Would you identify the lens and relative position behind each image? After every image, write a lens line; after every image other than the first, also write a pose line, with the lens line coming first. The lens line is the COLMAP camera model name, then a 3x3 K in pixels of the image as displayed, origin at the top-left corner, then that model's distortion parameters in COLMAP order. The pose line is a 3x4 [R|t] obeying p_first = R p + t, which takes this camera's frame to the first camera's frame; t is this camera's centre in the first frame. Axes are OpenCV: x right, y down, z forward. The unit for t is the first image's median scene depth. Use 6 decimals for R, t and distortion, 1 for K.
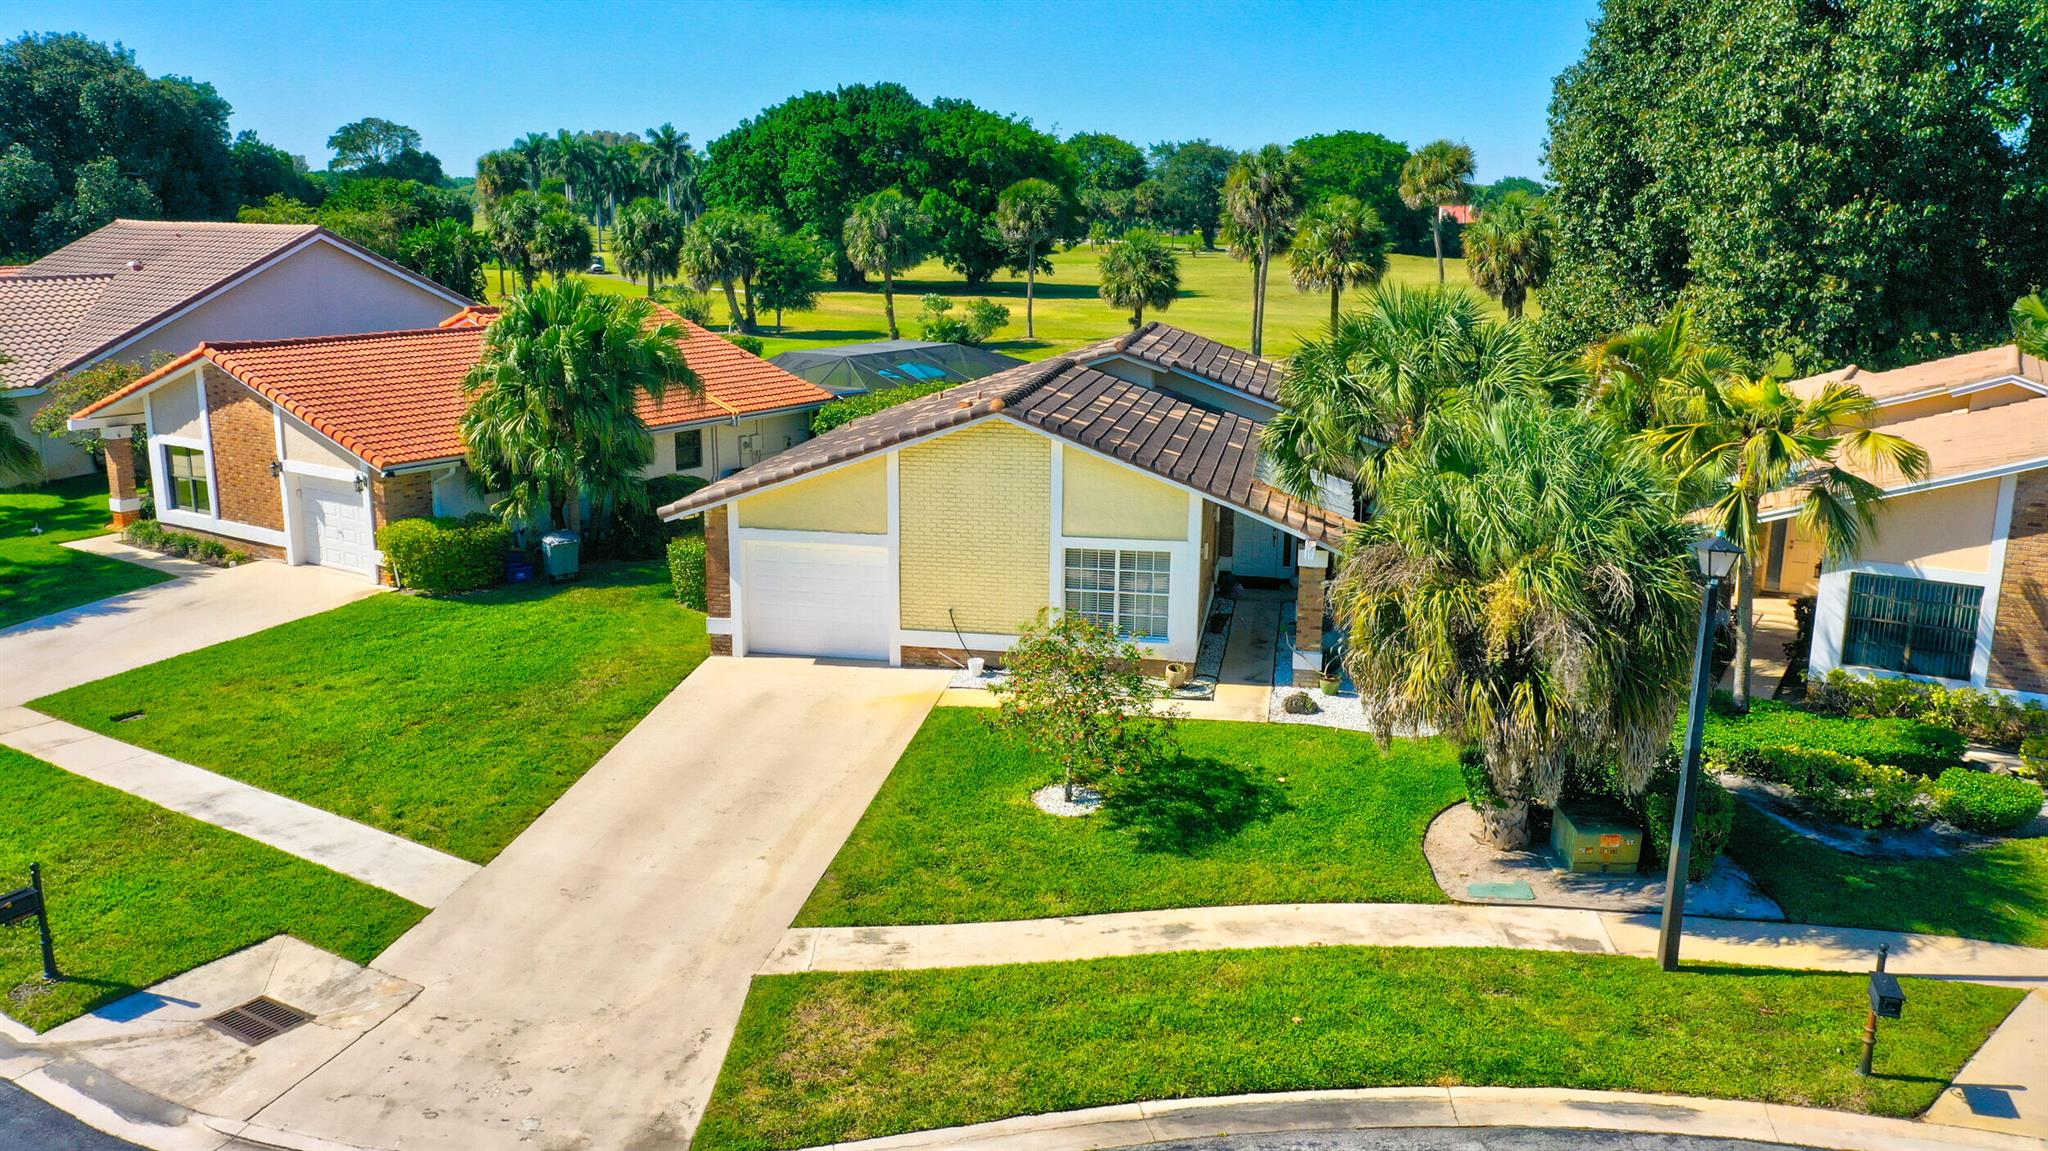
lens RADIAL K [[1627.4, 0, 1010.9], [0, 1627.4, 570.1], [0, 0, 1]] dist [0.002548, -0.007684]
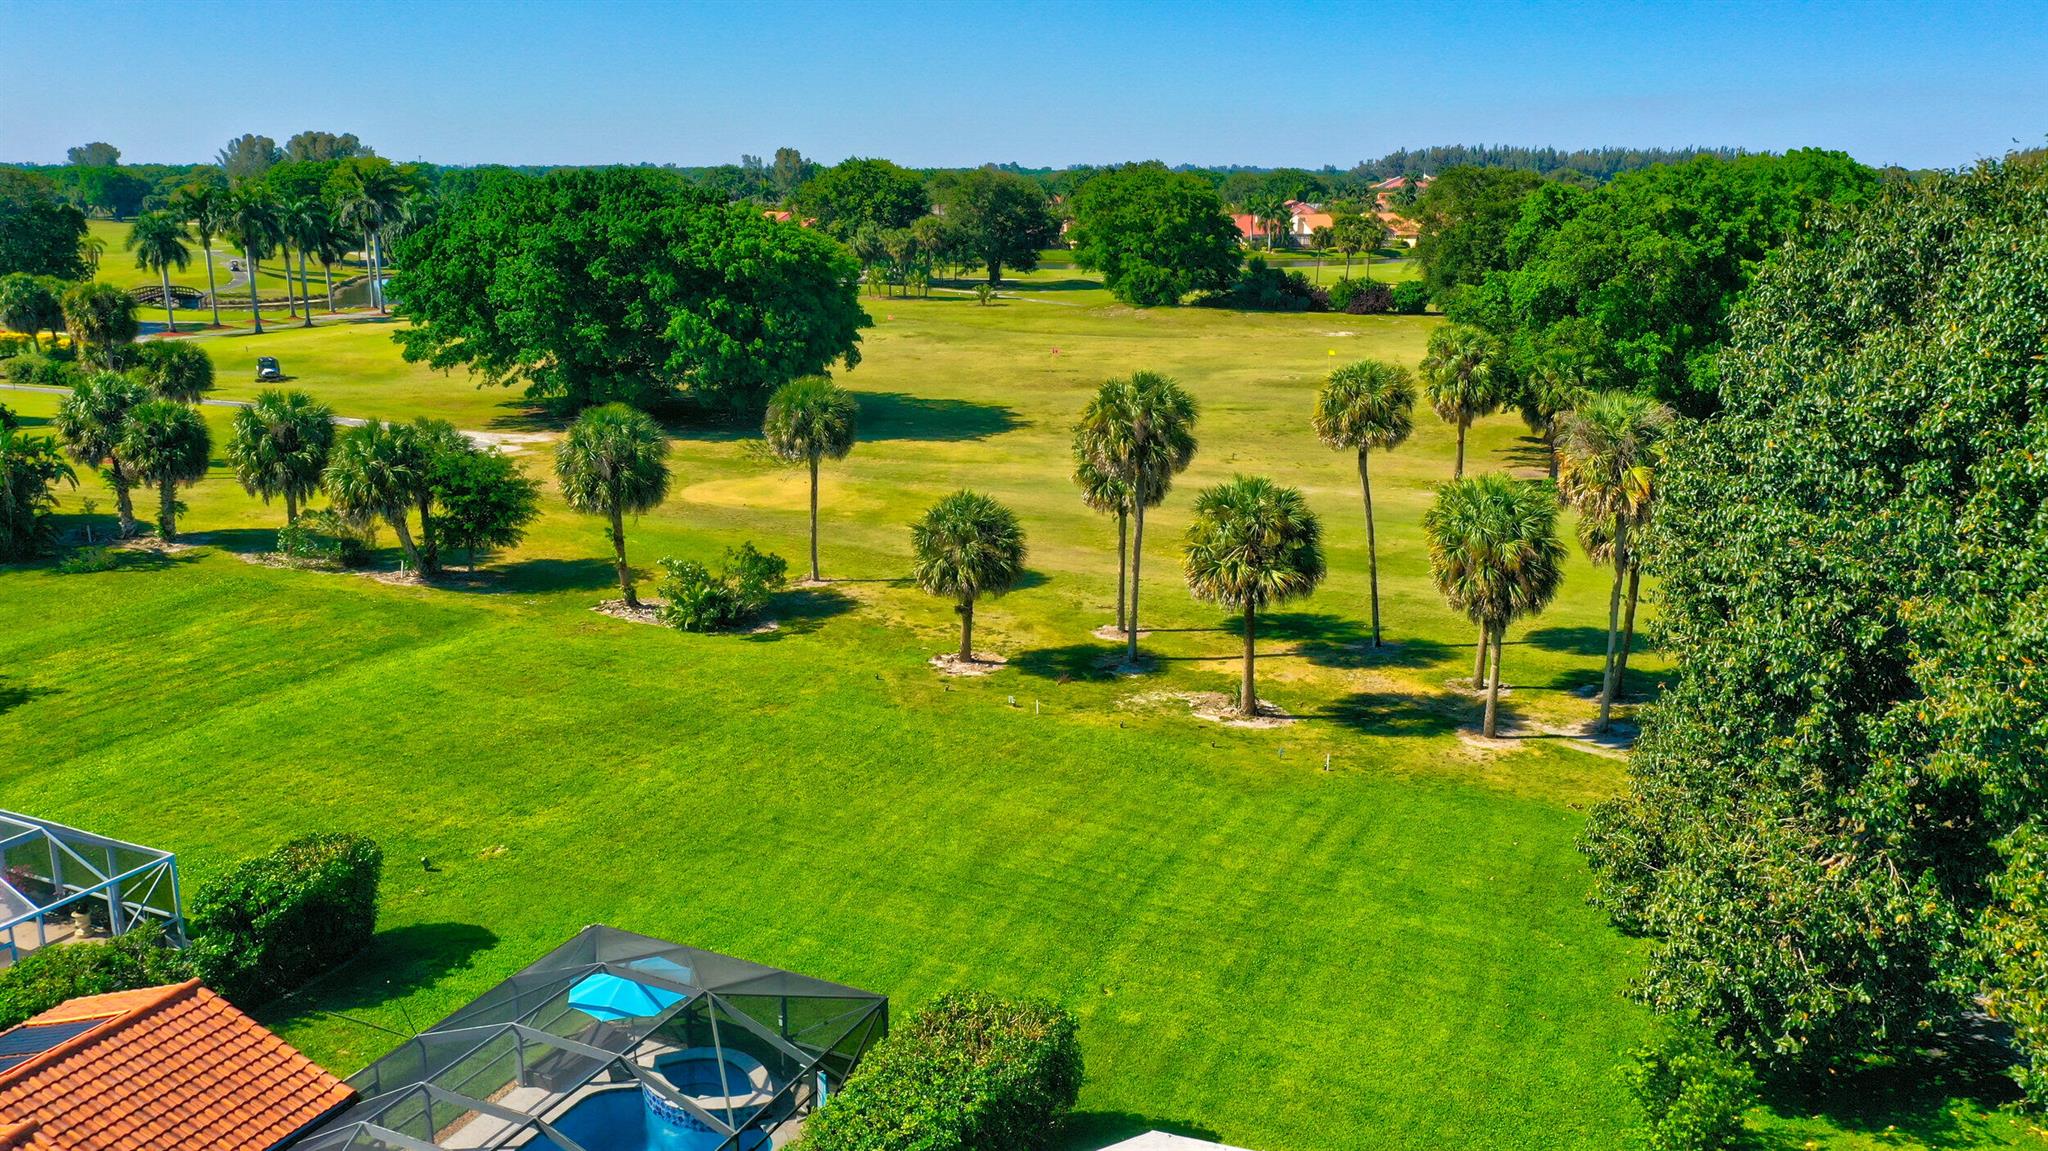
lens RADIAL K [[1627.4, 0, 1010.9], [0, 1627.4, 570.1], [0, 0, 1]] dist [0.002548, -0.007684]
pose [[0.990205, -0.037365, 0.134530, 0.000238], [0.034770, 0.999162, 0.021585, -0.118534], [-0.135224, -0.016696, 0.990674, 0.180298]]
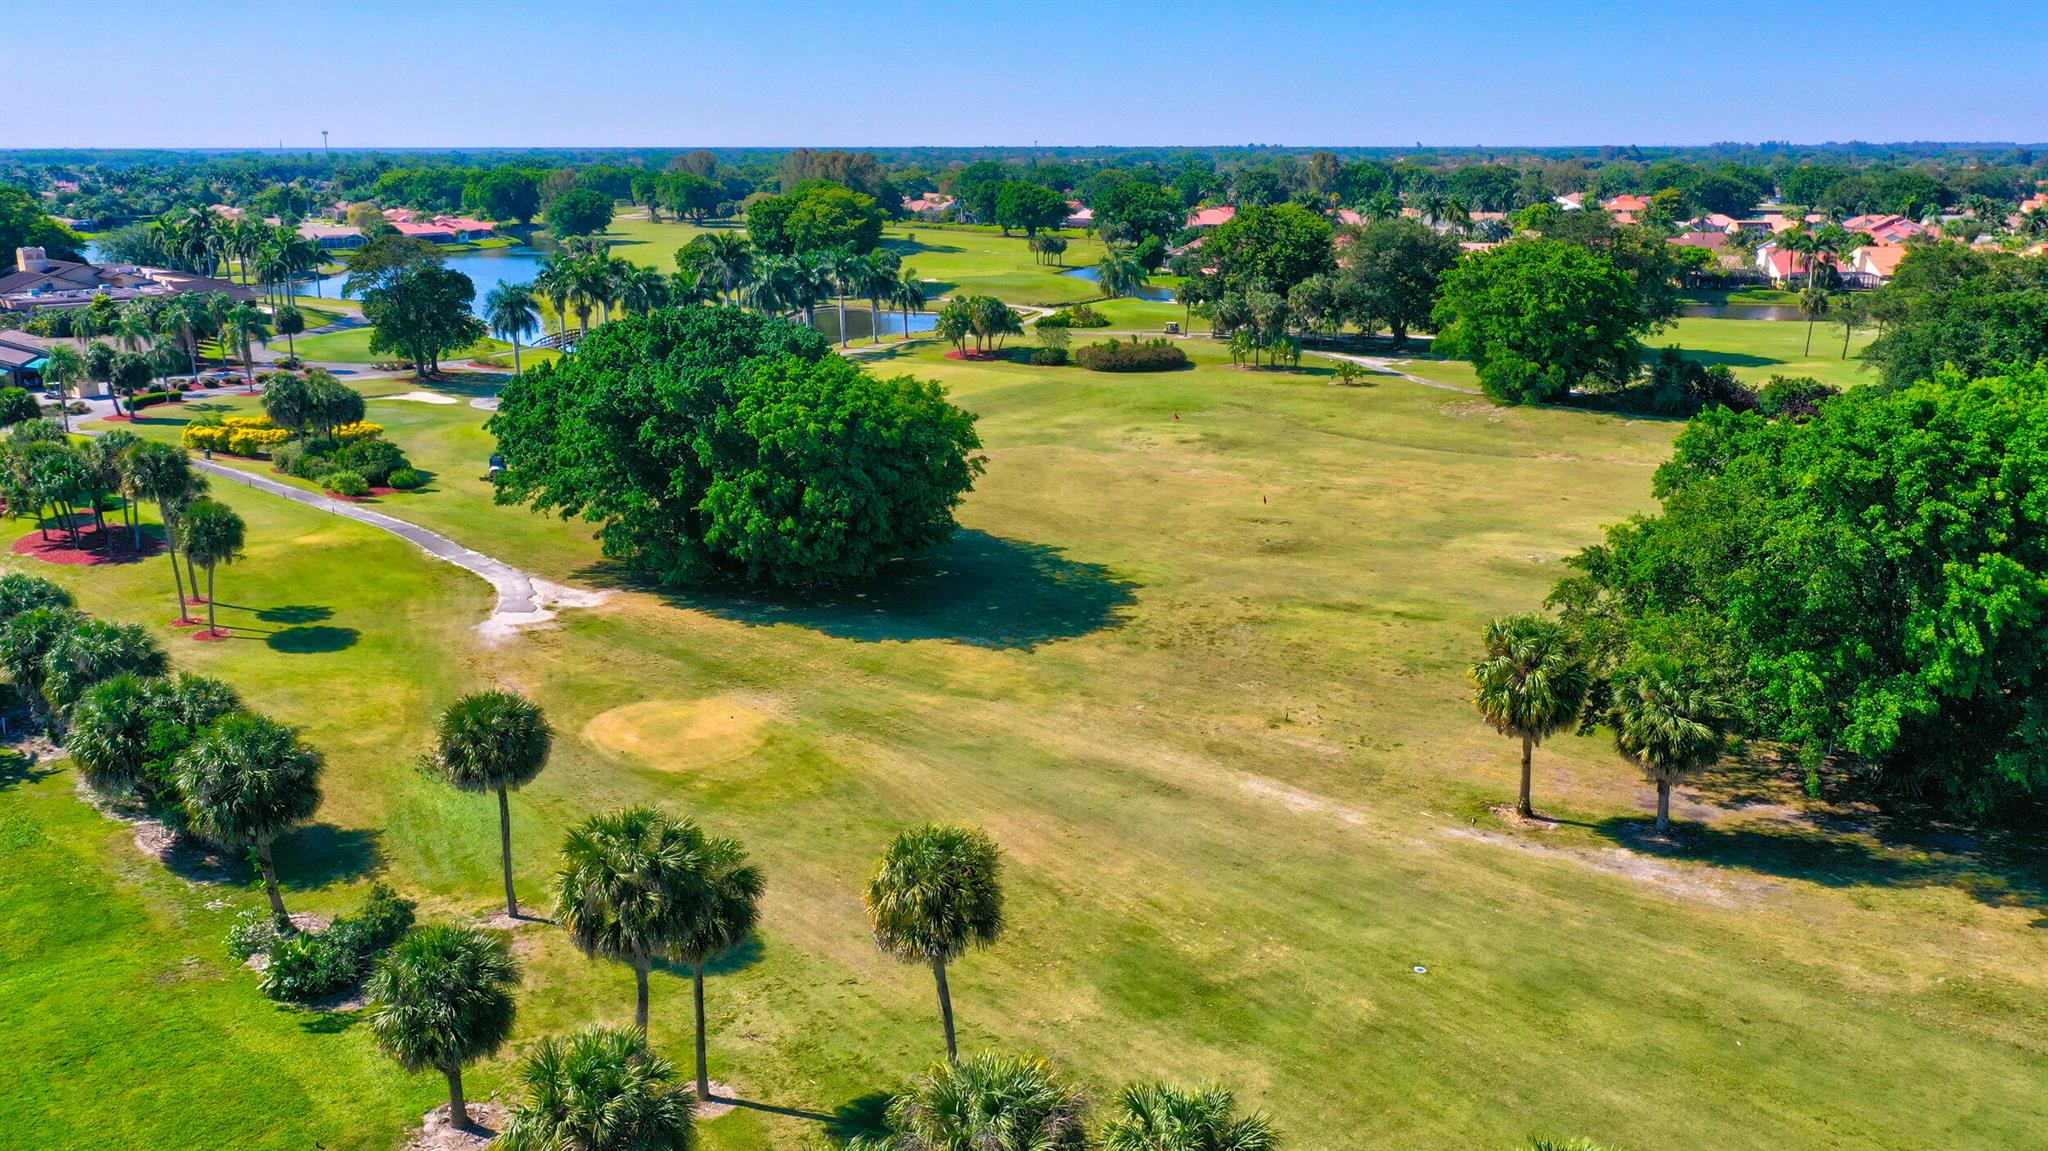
lens RADIAL K [[1627.4, 0, 1010.9], [0, 1627.4, 570.1], [0, 0, 1]] dist [0.002548, -0.007684]
pose [[0.974240, 0.047541, -0.220446, 0.246224], [-0.040420, 0.998508, 0.036705, -0.227807], [0.221862, -0.026850, 0.974708, 0.314234]]
